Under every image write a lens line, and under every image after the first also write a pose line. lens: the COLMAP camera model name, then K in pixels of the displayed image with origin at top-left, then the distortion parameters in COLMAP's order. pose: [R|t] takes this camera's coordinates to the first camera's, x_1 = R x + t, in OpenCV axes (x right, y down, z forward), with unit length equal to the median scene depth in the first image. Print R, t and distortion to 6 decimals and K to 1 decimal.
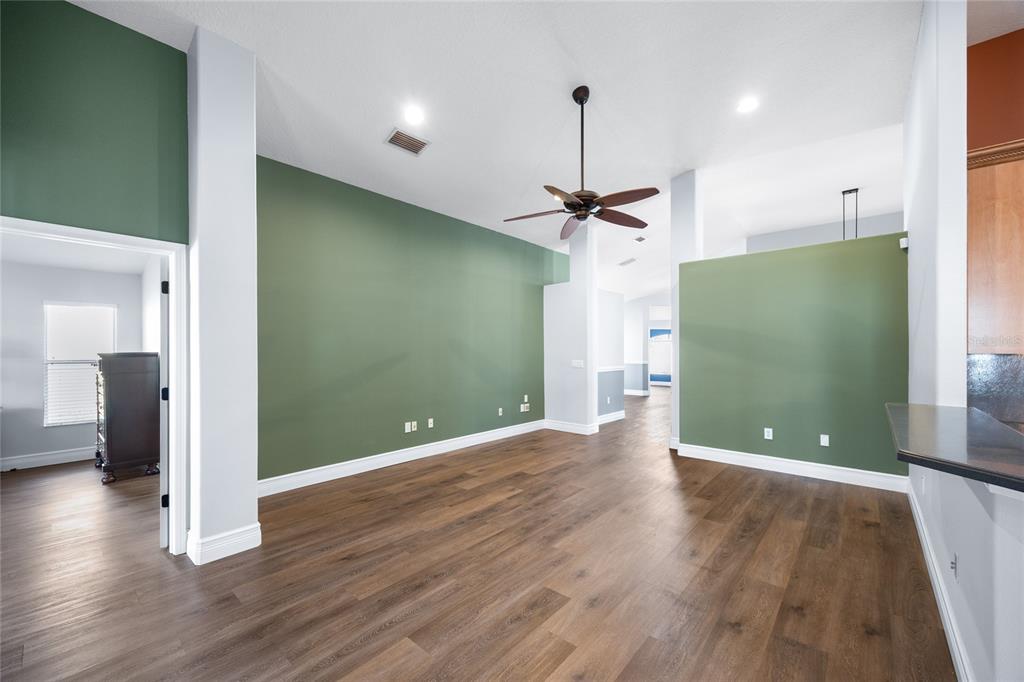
lens RADIAL K [[439.5, 0, 513.8], [0, 439.5, 346.8], [0, 0, 1]] dist [-0.000614, -0.000052]
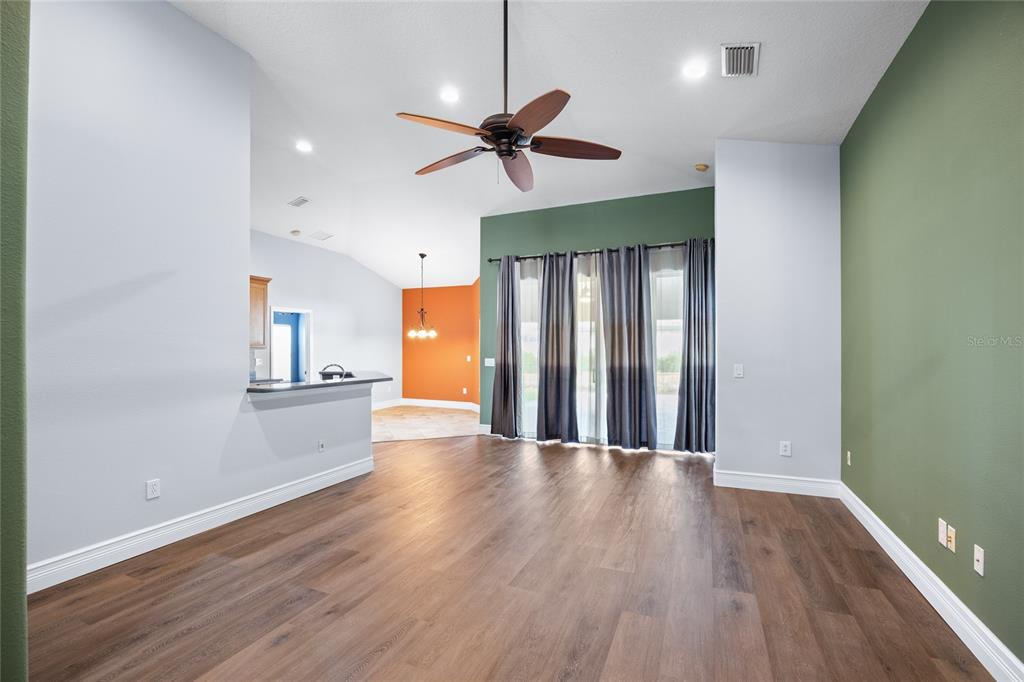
lens RADIAL K [[439.5, 0, 513.8], [0, 439.5, 346.8], [0, 0, 1]] dist [-0.000614, -0.000052]
pose [[-0.959522, 0.003193, -0.281617, 0.367810], [0.005098, 0.999969, -0.006032, 0.010589], [0.281589, -0.007223, -0.959508, 1.803350]]
